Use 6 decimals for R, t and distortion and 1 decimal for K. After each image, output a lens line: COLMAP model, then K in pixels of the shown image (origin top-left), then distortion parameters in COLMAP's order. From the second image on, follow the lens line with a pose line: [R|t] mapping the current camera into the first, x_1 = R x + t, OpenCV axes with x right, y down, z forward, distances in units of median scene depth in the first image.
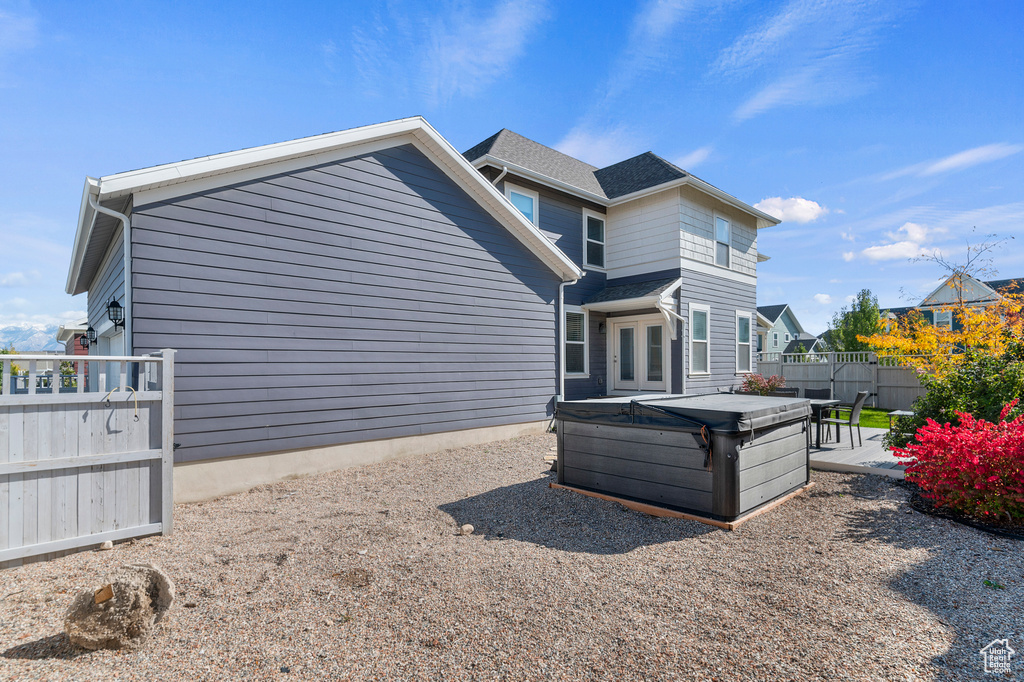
lens RADIAL K [[498.4, 0, 509.1], [0, 498.4, 369.3], [0, 0, 1]] dist [0.002121, 0.000029]
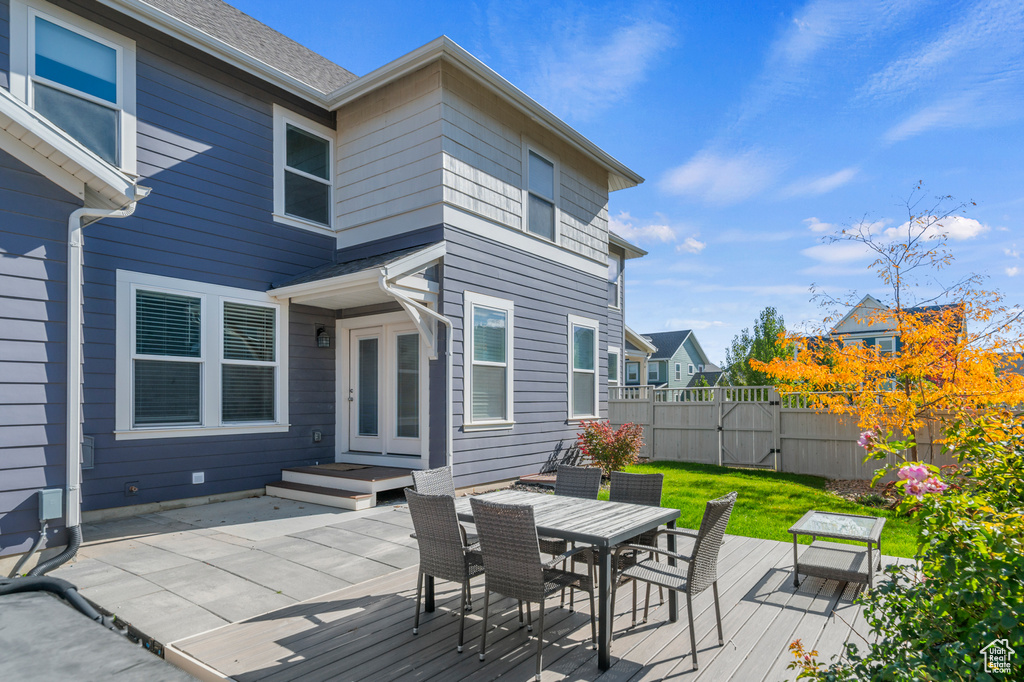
lens RADIAL K [[573.7, 0, 514.9], [0, 573.7, 395.5], [0, 0, 1]] dist [0.014611, -0.000988]
pose [[0.981294, 0.006214, 0.192415, 0.273465], [-0.003365, 0.999880, -0.015128, -0.011420], [-0.192486, 0.014197, 0.981197, 0.354342]]
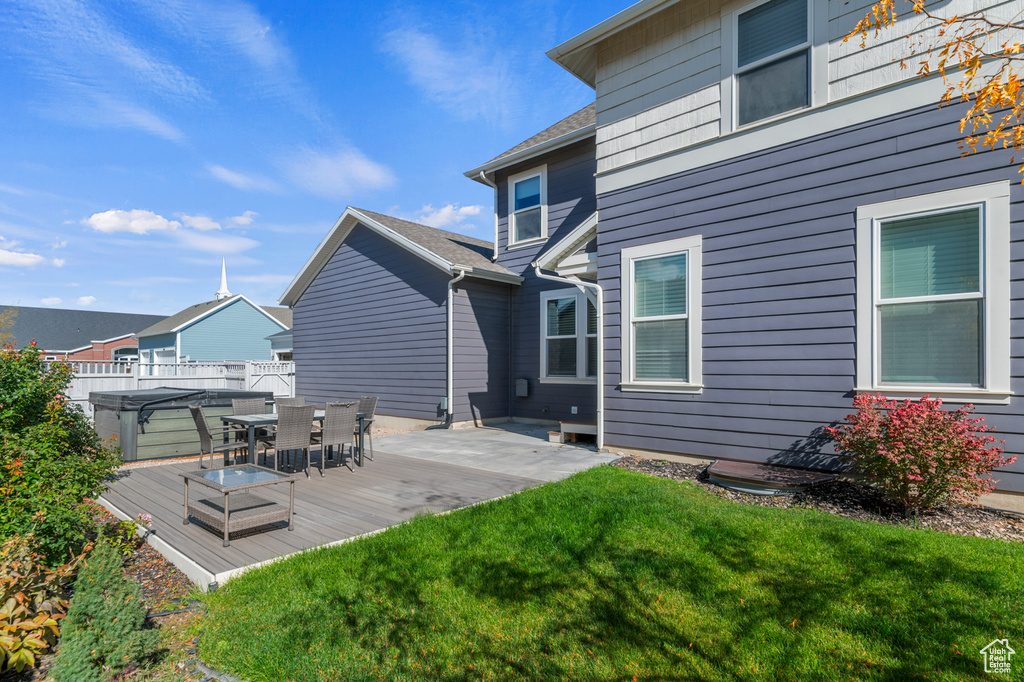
lens RADIAL K [[516.7, 0, 513.4], [0, 516.7, 365.4], [0, 0, 1]] dist [0.000838, 0.000231]
pose [[0.094755, 0.002626, -0.995497, 0.833410], [-0.005433, 0.999983, 0.002121, -0.009599], [0.995486, 0.005208, 0.094767, 0.768953]]
